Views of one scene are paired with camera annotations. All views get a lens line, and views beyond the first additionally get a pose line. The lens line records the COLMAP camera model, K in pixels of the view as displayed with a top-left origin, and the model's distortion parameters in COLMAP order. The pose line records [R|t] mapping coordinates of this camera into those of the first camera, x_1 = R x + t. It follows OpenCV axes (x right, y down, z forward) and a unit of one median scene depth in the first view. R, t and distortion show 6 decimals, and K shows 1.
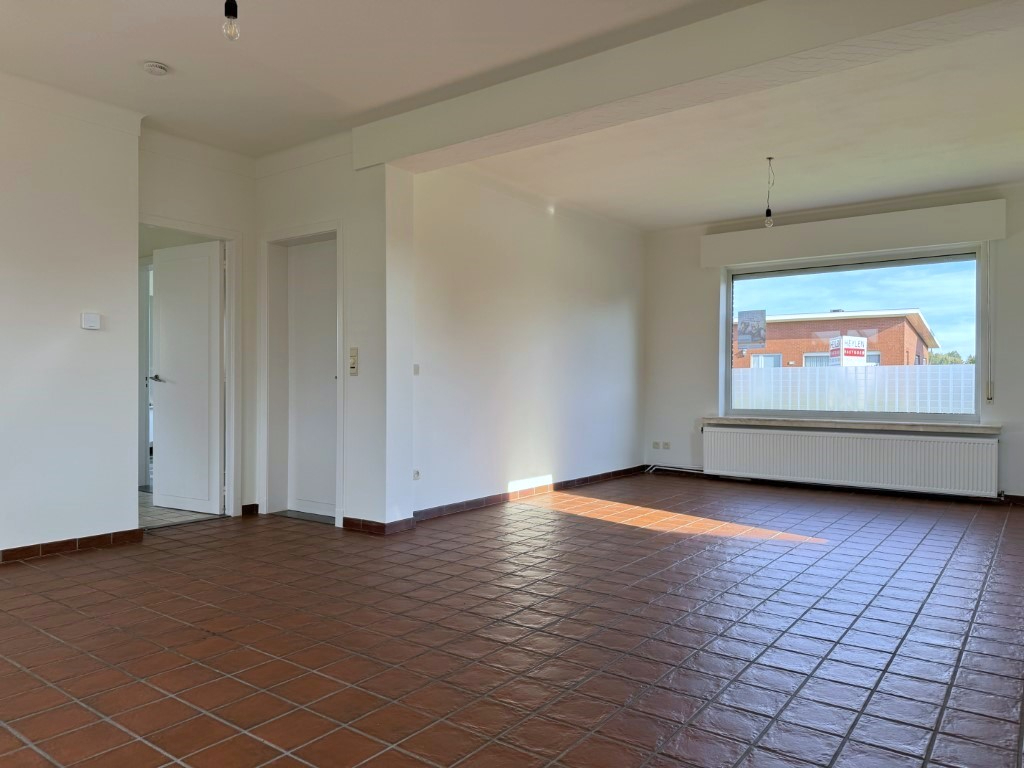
lens RADIAL K [[699.4, 0, 485.1], [0, 699.4, 383.5], [0, 0, 1]] dist [0.257933, -0.360062]
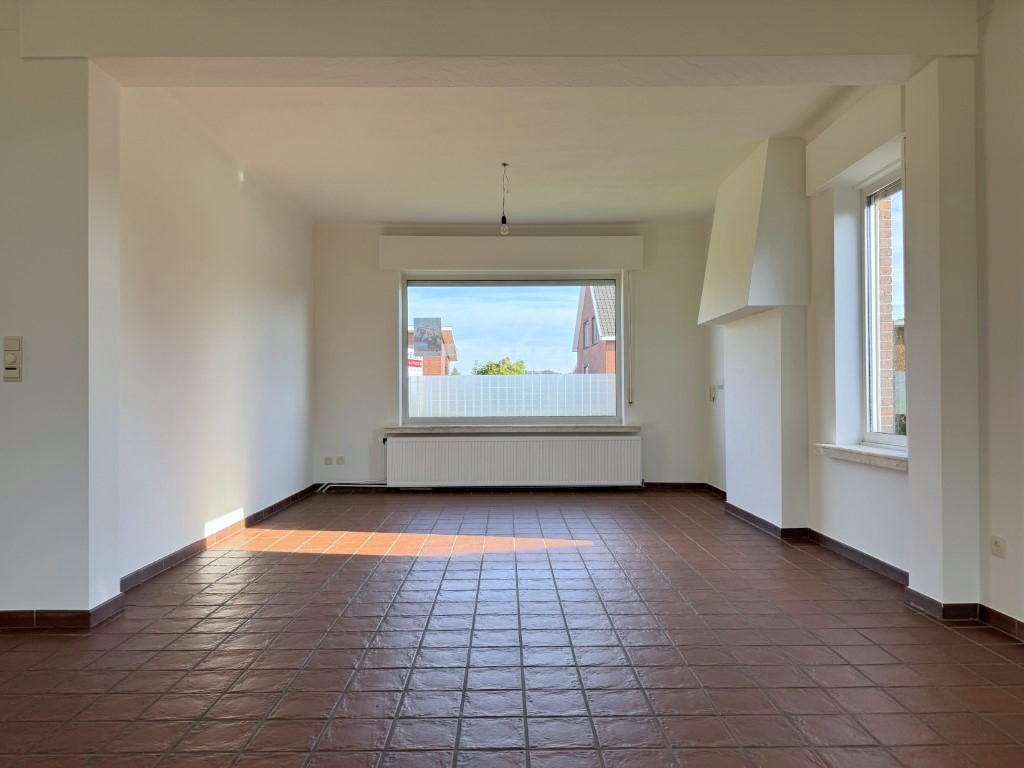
lens RADIAL K [[718.1, 0, 510.4], [0, 718.1, 388.0], [0, 0, 1]] dist [0.047276, -0.070822]
pose [[0.782902, -0.003520, 0.622135, -0.163283], [0.007824, 0.999961, -0.004188, 0.000344], [-0.622096, 0.008147, 0.782898, 0.160892]]
